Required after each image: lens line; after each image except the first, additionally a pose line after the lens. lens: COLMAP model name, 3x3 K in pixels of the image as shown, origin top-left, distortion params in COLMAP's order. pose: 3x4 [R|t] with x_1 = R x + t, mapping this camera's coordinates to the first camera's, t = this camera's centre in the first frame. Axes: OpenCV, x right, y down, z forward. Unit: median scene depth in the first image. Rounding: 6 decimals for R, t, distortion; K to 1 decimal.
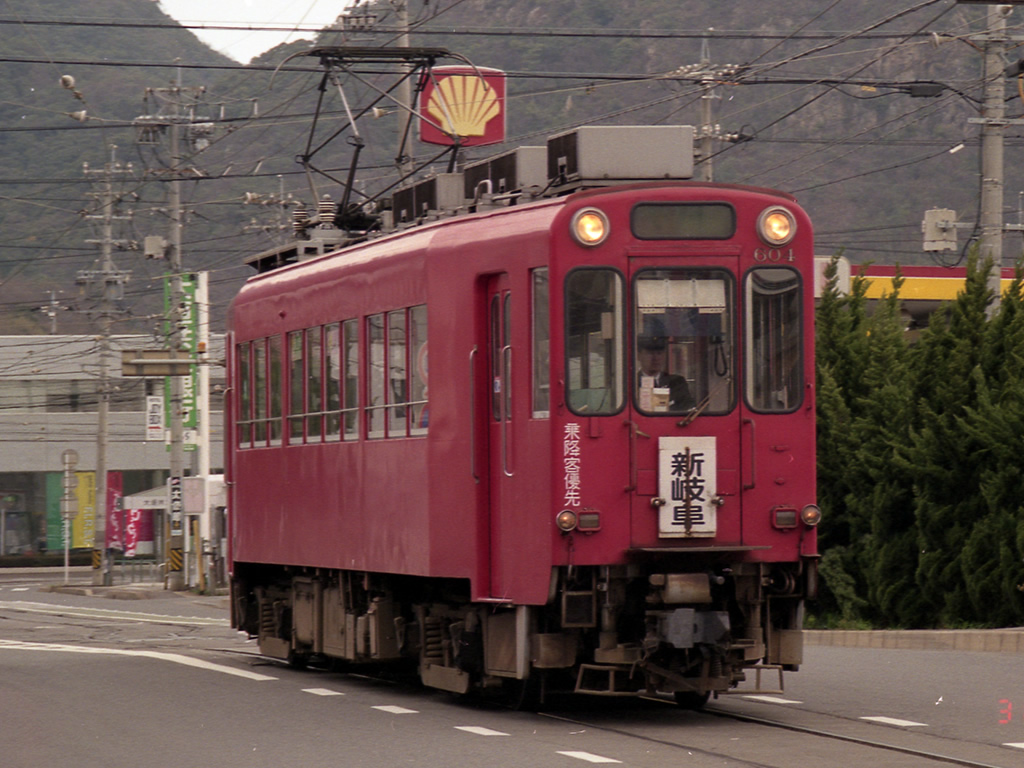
lens RADIAL K [[3506.0, 0, 512.0], [0, 3506.0, 384.0], [0, 0, 1]] dist [1.331242, 1.038584]
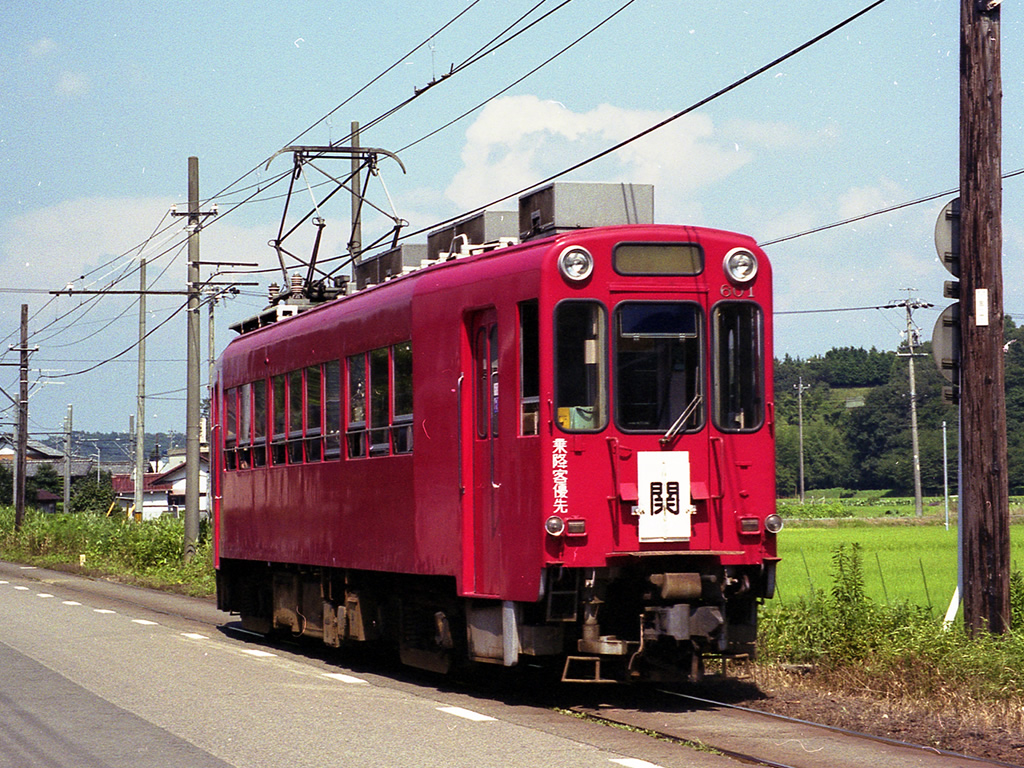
lens RADIAL K [[3506.0, 0, 512.0], [0, 3506.0, 384.0], [0, 0, 1]] dist [1.331242, 1.038584]
pose [[0.999841, 0.005606, -0.016915, 0.021278], [-0.005625, 0.999984, -0.001085, -0.005218], [0.016909, 0.001180, 0.999856, -0.121059]]
